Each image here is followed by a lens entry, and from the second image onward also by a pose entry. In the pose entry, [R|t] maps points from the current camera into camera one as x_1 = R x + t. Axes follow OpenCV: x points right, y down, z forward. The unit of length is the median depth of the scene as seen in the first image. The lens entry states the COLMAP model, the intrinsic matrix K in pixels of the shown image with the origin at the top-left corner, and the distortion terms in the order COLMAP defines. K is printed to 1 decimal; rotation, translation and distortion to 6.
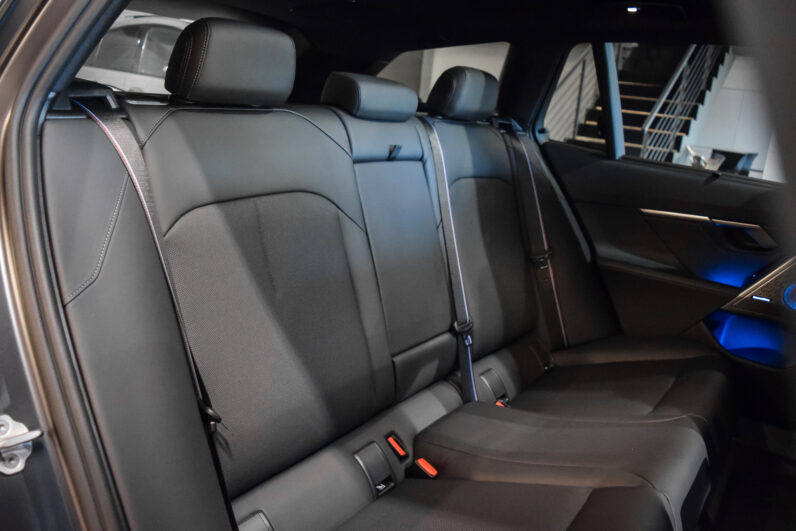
lens RADIAL K [[624.7, 0, 398.0], [0, 624.7, 265.5], [0, 0, 1]] dist [-0.110970, 0.045926]
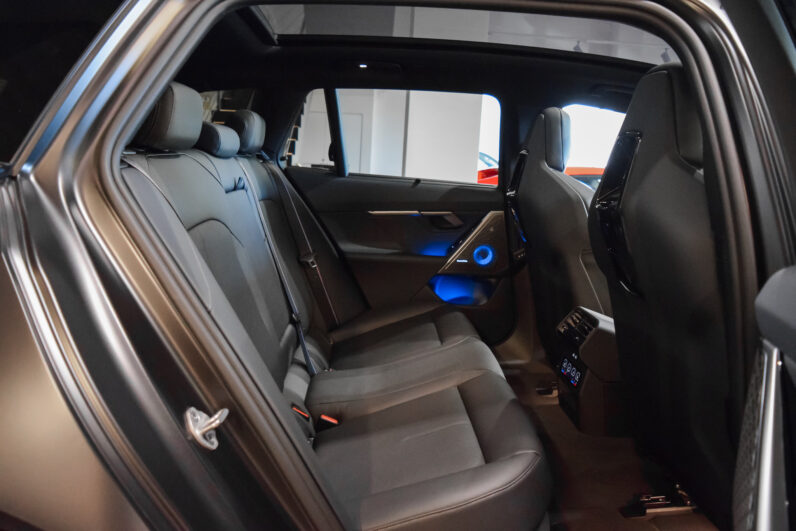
lens RADIAL K [[624.7, 0, 398.0], [0, 624.7, 265.5], [0, 0, 1]] dist [-0.110970, 0.045926]
pose [[0.785567, -0.156846, 0.598568, -0.417551], [0.180704, 0.983324, 0.020507, 0.006722], [-0.591803, 0.092054, 0.800809, -0.115129]]
